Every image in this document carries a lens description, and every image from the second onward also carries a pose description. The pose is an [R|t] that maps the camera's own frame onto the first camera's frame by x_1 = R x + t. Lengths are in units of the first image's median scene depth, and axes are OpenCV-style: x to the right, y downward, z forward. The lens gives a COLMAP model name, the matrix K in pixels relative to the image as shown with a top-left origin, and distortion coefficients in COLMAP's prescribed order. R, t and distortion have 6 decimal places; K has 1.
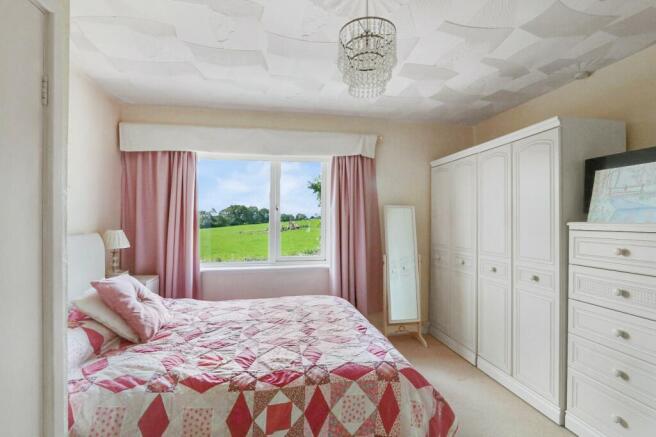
lens RADIAL K [[303.3, 0, 328.7], [0, 303.3, 221.1], [0, 0, 1]] dist [-0.017130, -0.000002]
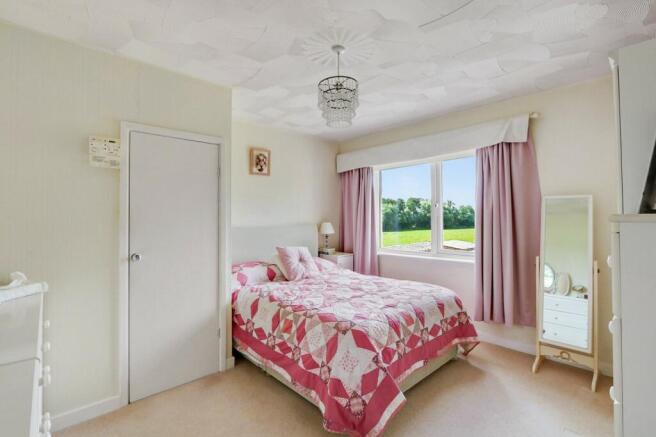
lens RADIAL K [[303.3, 0, 332.5], [0, 303.3, 216.3], [0, 0, 1]] dist [-0.017130, -0.000002]
pose [[0.556270, -0.008692, -0.830956, 0.607204], [0.003702, 0.999961, -0.007982, 0.006915], [0.830993, 0.001364, 0.556281, 0.093426]]
